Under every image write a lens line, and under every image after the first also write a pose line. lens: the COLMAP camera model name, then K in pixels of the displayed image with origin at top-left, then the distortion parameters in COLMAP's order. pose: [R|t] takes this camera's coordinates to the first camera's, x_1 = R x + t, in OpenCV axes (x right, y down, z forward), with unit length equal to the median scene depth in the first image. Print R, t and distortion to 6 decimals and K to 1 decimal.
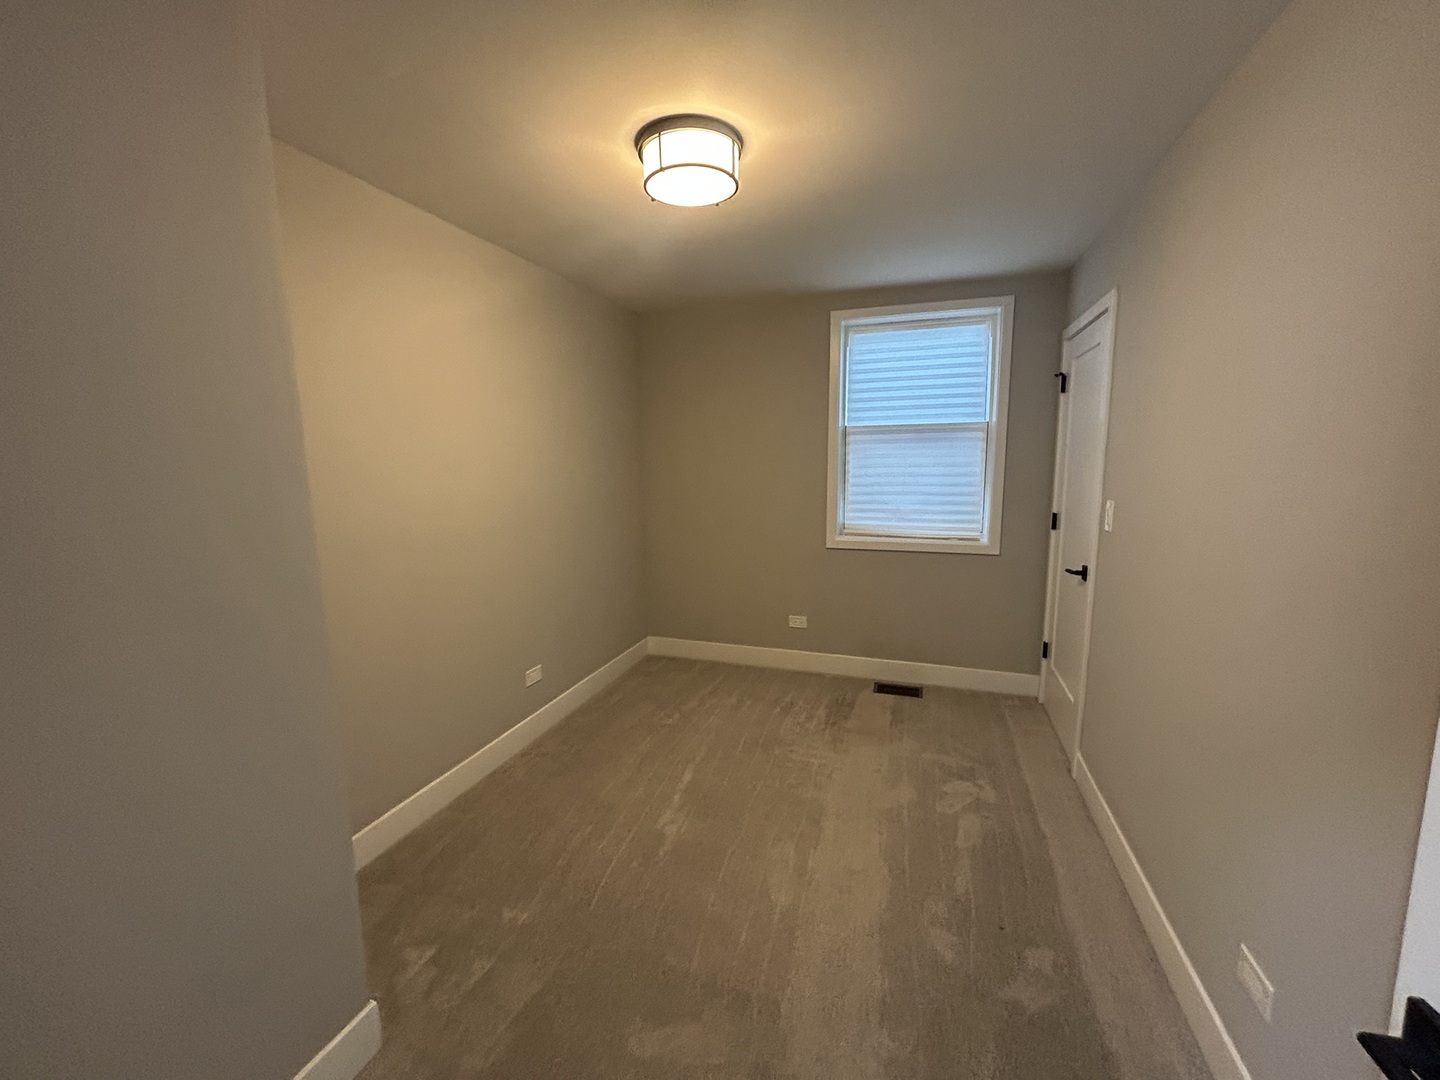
lens RADIAL K [[581.5, 0, 719.7], [0, 581.5, 542.8], [0, 0, 1]] dist [-0.000725, 0.000092]
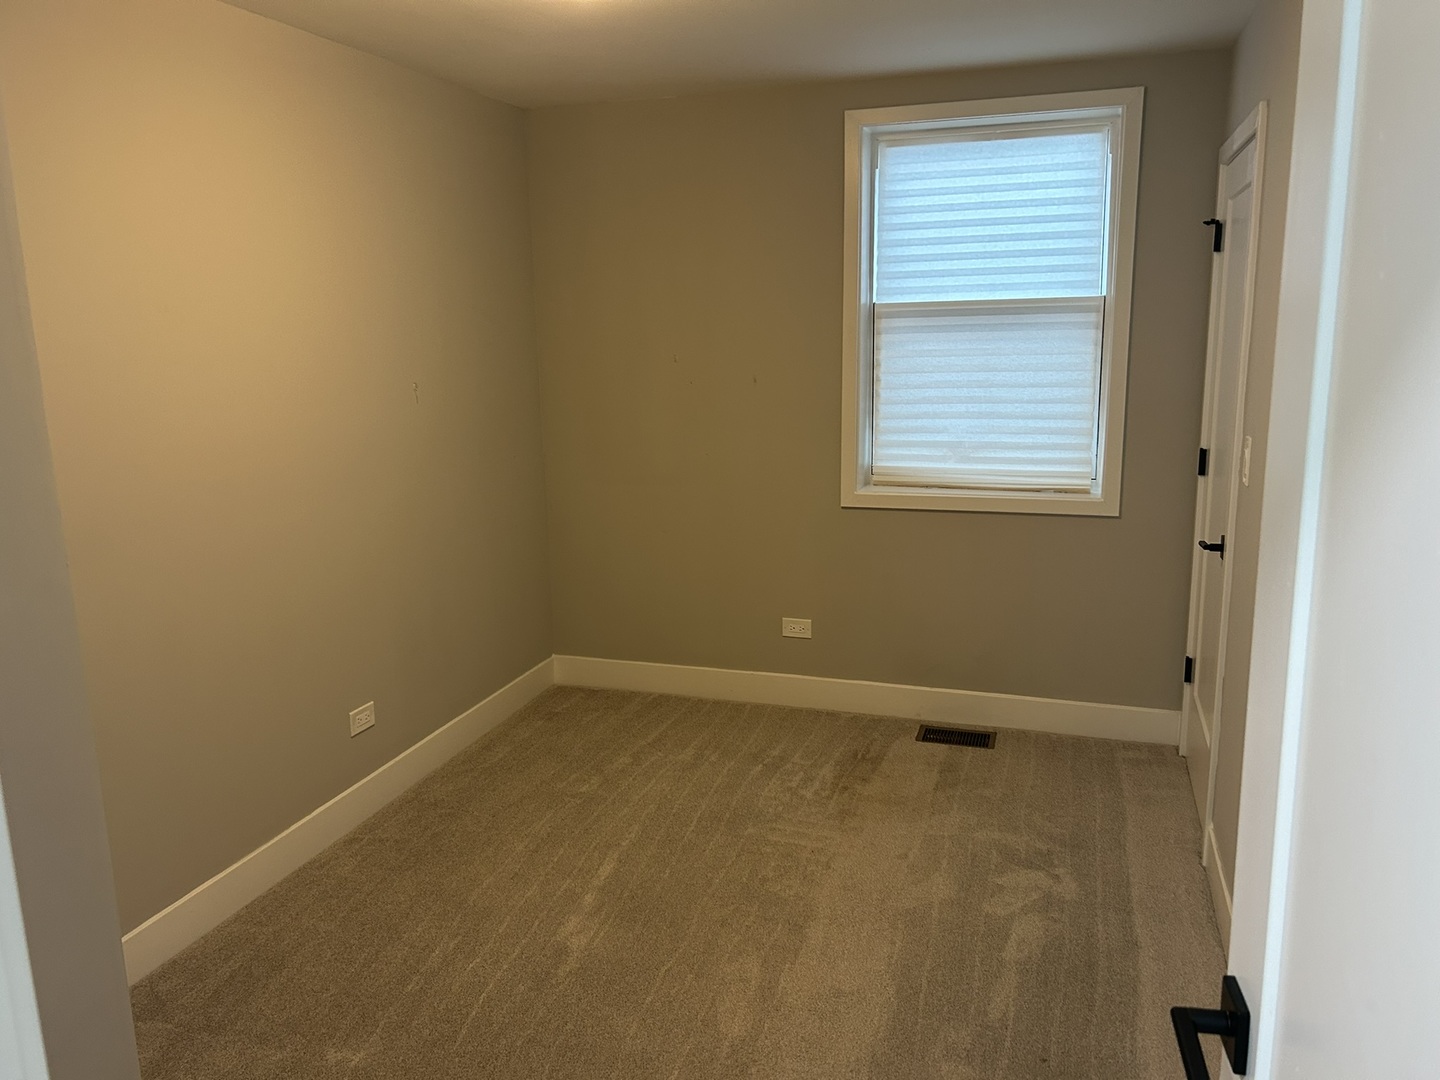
lens RADIAL K [[1100.5, 0, 720.0], [0, 1100.5, 540.0], [0, 0, 1]] dist [0.058260, -0.057846]
pose [[0.999890, -0.009157, 0.011628, 0.050903], [0.008537, 0.998597, 0.052252, -0.021302], [-0.012090, -0.052147, 0.998566, -0.179750]]
